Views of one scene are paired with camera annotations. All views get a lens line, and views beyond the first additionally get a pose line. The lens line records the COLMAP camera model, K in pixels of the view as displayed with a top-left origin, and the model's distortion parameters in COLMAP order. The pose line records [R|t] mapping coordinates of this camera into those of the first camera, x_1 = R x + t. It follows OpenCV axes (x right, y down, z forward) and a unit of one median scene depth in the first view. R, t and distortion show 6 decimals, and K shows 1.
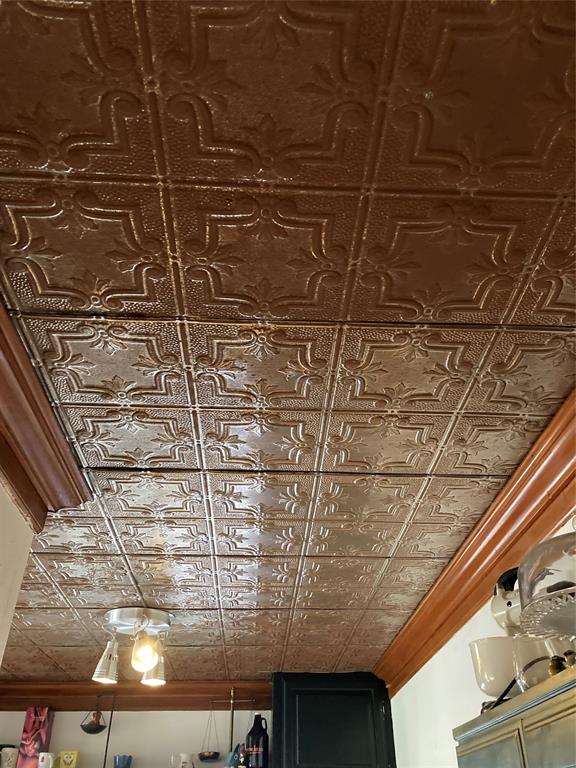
lens RADIAL K [[633.5, 0, 294.1], [0, 633.5, 381.6], [0, 0, 1]] dist [0.015316, 0.007858]
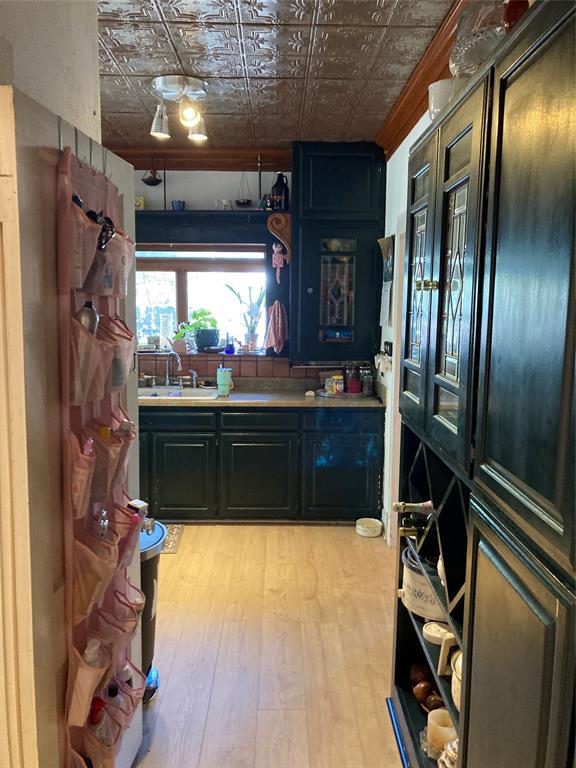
lens RADIAL K [[633.5, 0, 294.1], [0, 633.5, 381.6], [0, 0, 1]] dist [0.015316, 0.007858]
pose [[0.999383, 0.020530, -0.028503, 0.020431], [0.004244, 0.734911, 0.678150, -0.035741], [0.034869, -0.677853, 0.734370, -0.274240]]
